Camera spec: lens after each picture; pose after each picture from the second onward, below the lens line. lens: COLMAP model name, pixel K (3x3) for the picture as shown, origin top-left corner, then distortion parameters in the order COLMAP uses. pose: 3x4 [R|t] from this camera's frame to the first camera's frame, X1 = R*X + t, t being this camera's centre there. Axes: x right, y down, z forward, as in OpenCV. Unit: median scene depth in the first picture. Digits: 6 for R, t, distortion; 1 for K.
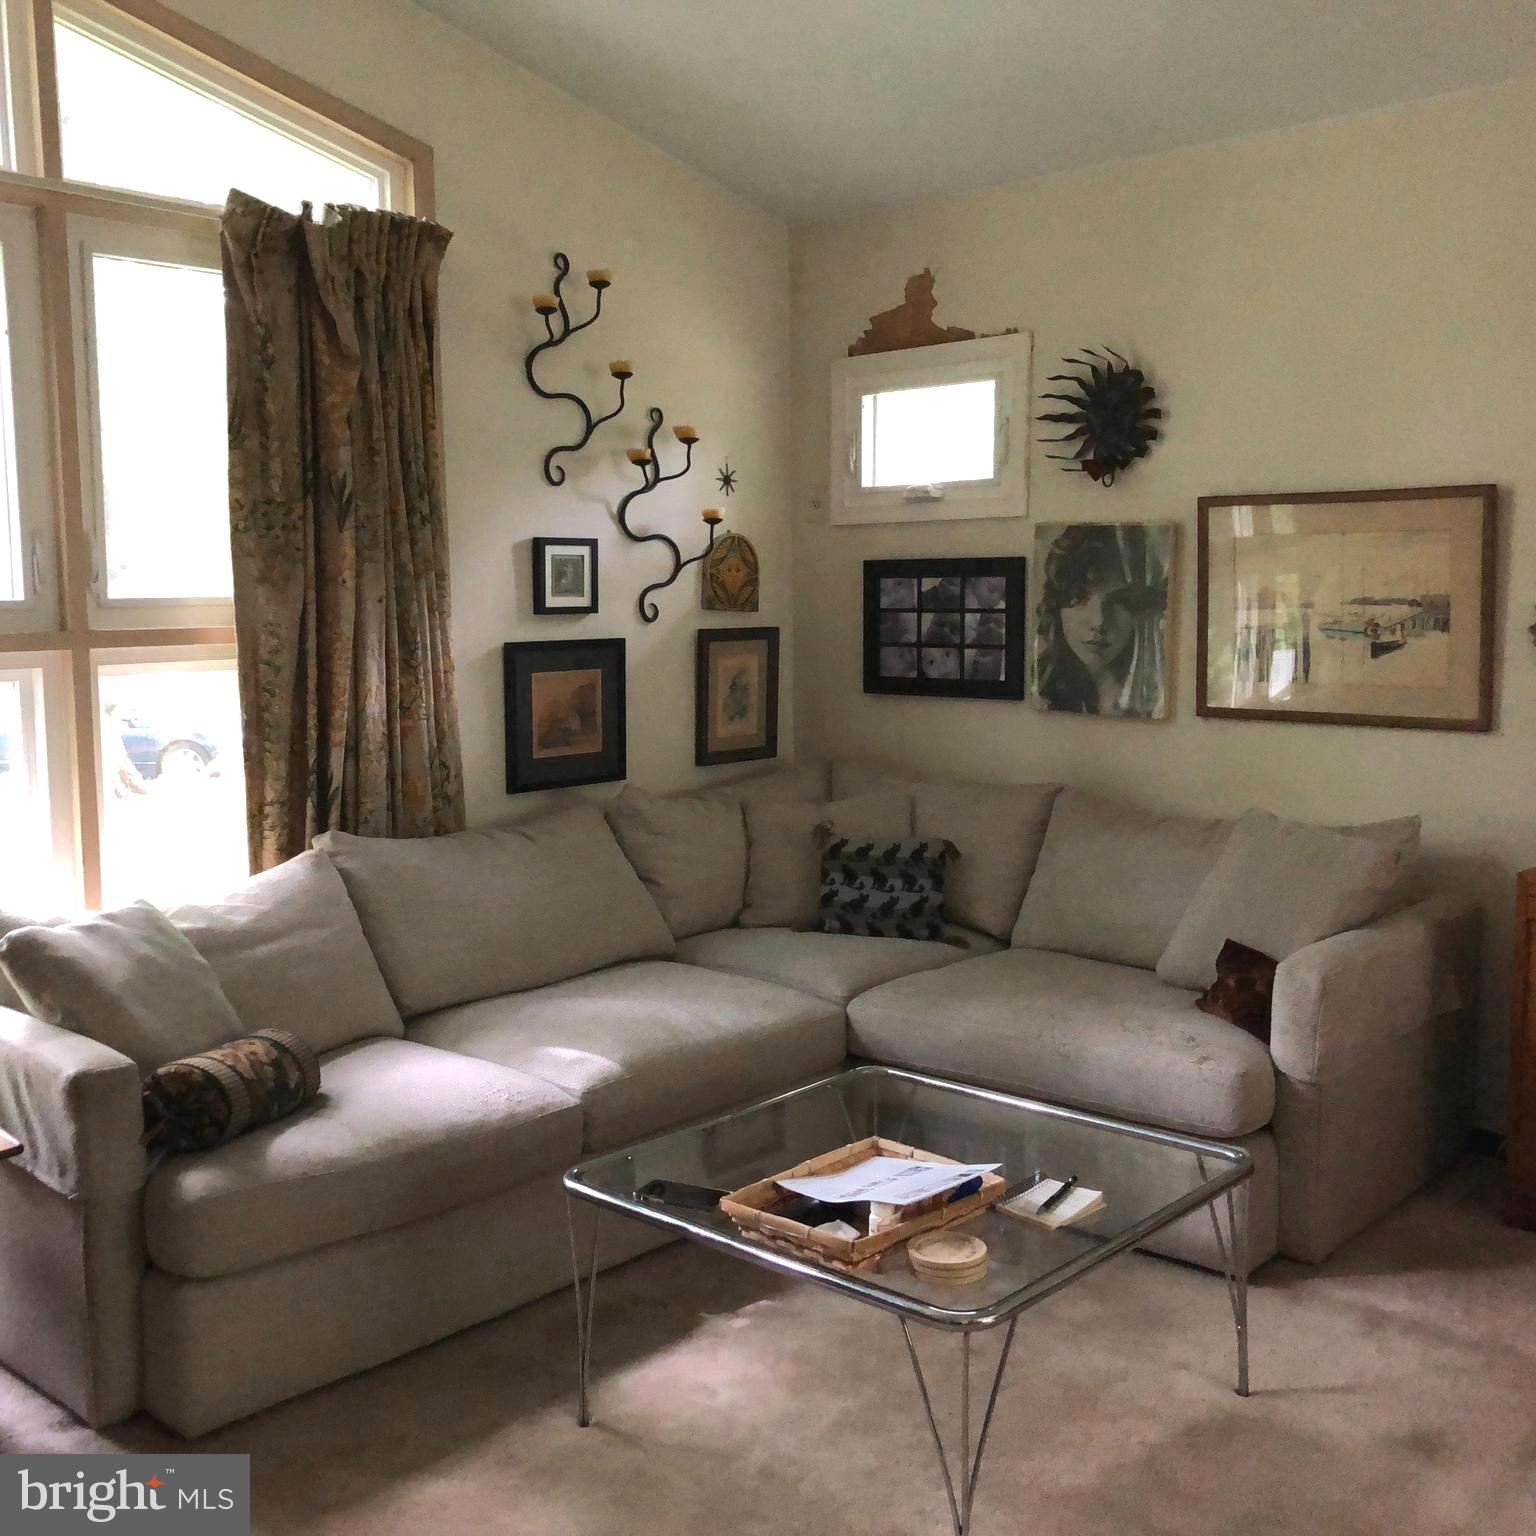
lens RADIAL K [[1687.5, 0, 768.1], [0, 1687.5, 769.2], [0, 0, 1]] dist [-0.001588, 0.000000]
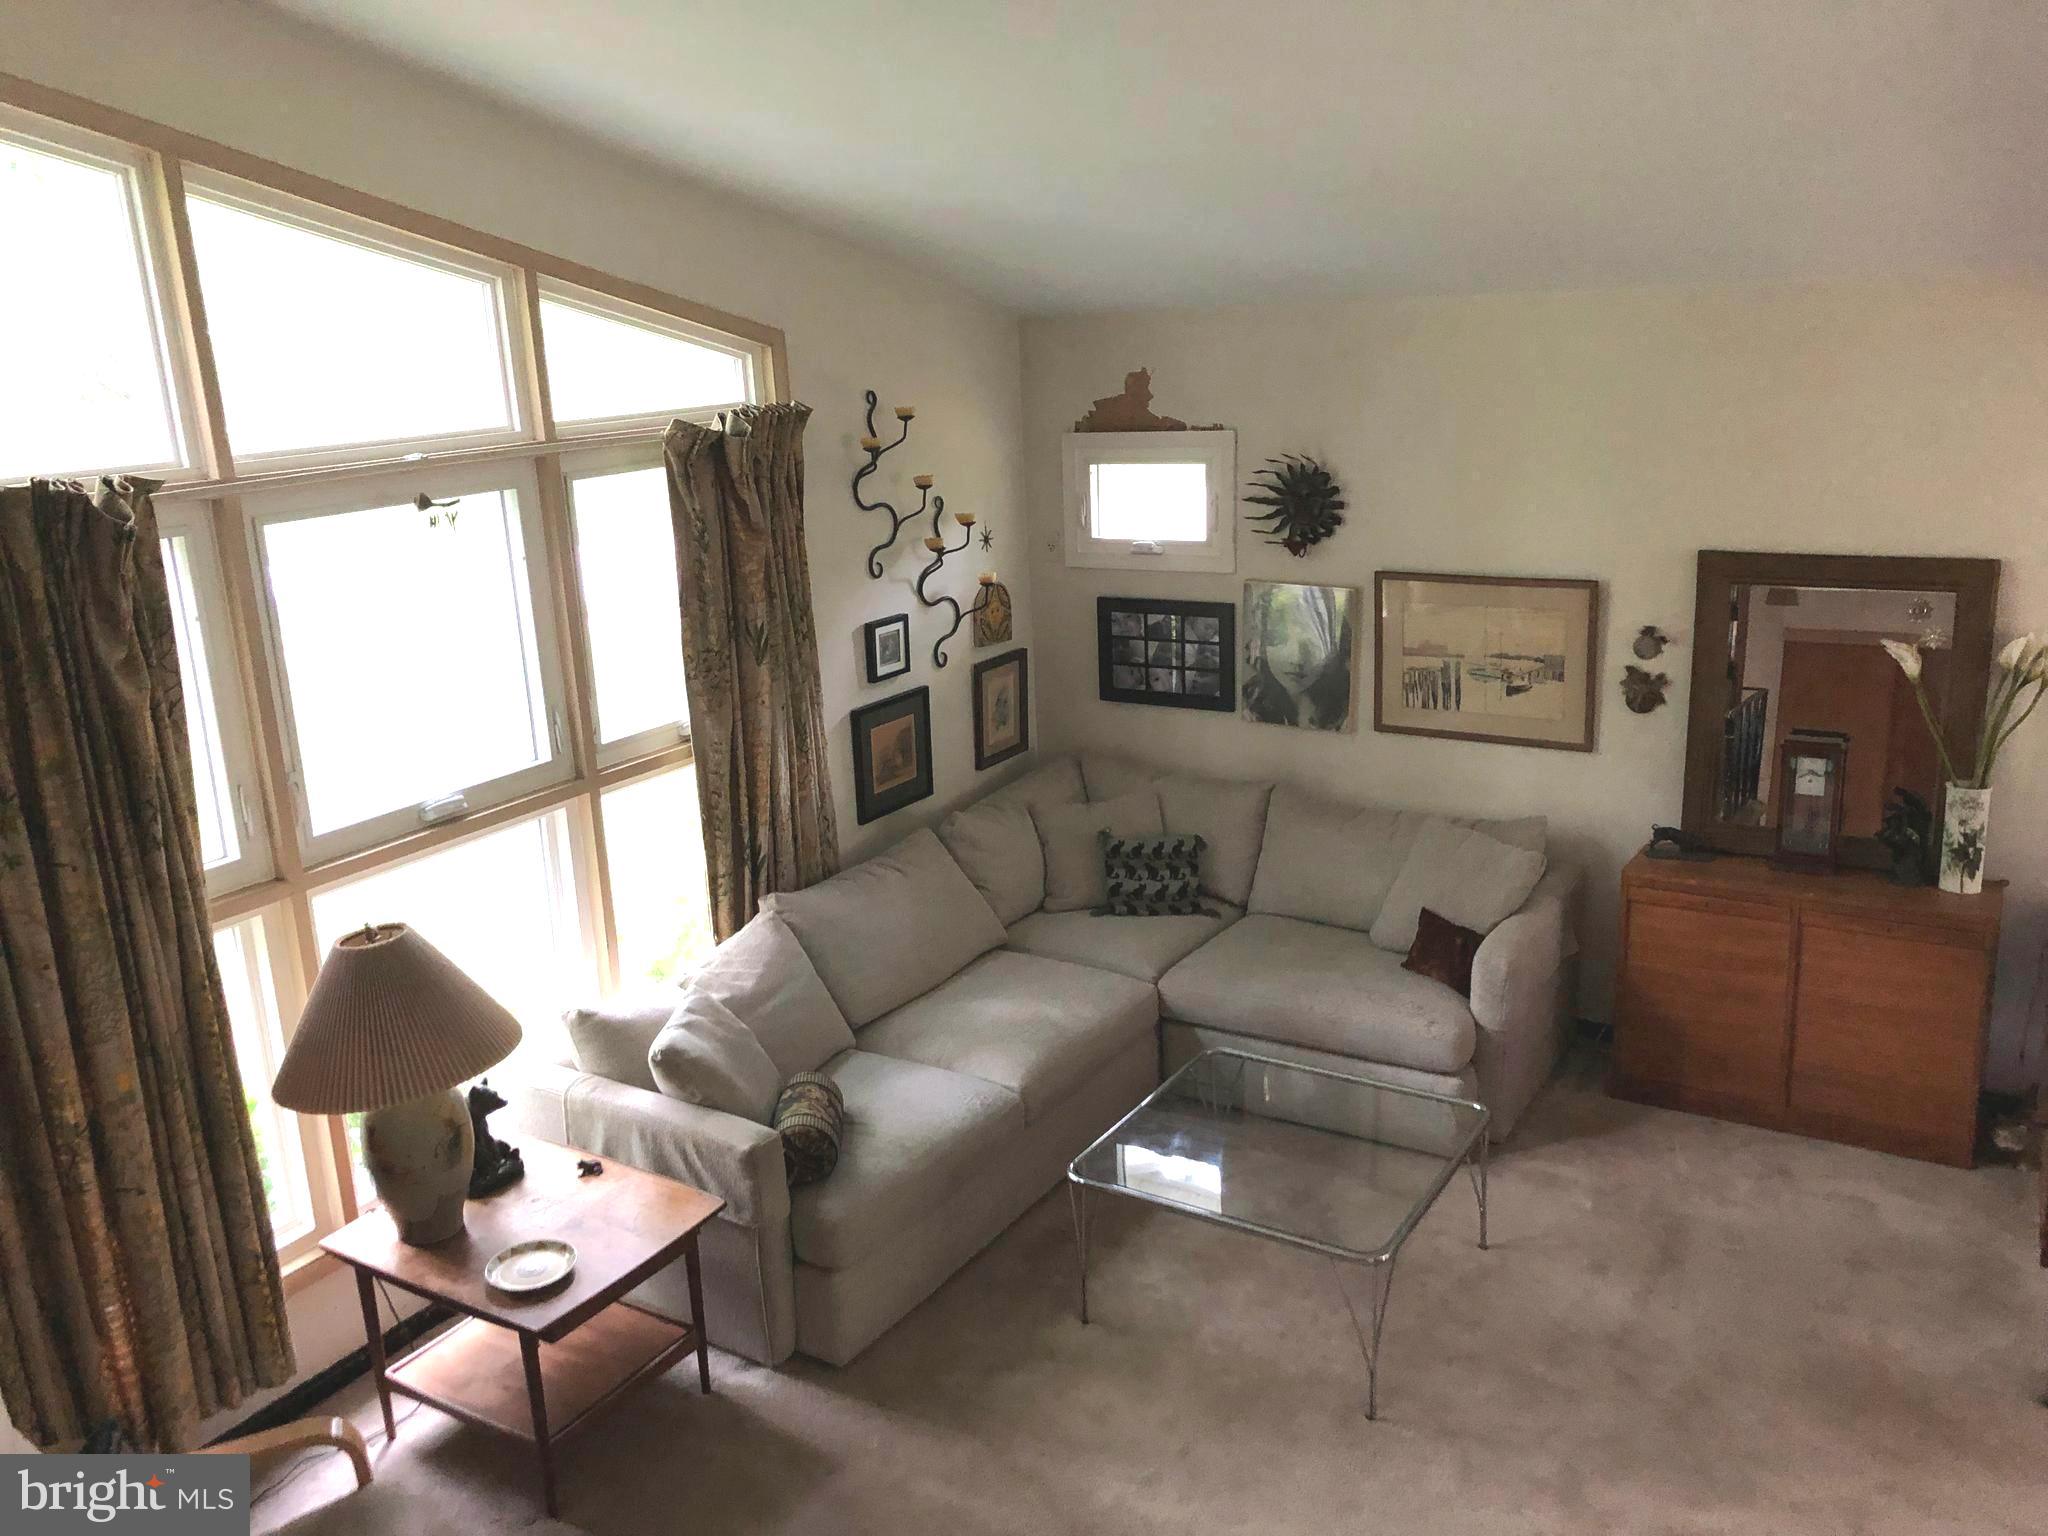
lens RADIAL K [[1670.7, 0, 1023.6], [0, 1670.7, 768.2], [0, 0, 1]] dist [0.000696, 0.000072]
pose [[0.985211, -0.077912, 0.152606, -0.232946], [0.054434, 0.986819, 0.152395, -0.225363], [-0.162468, -0.141834, 0.976467, -0.266430]]
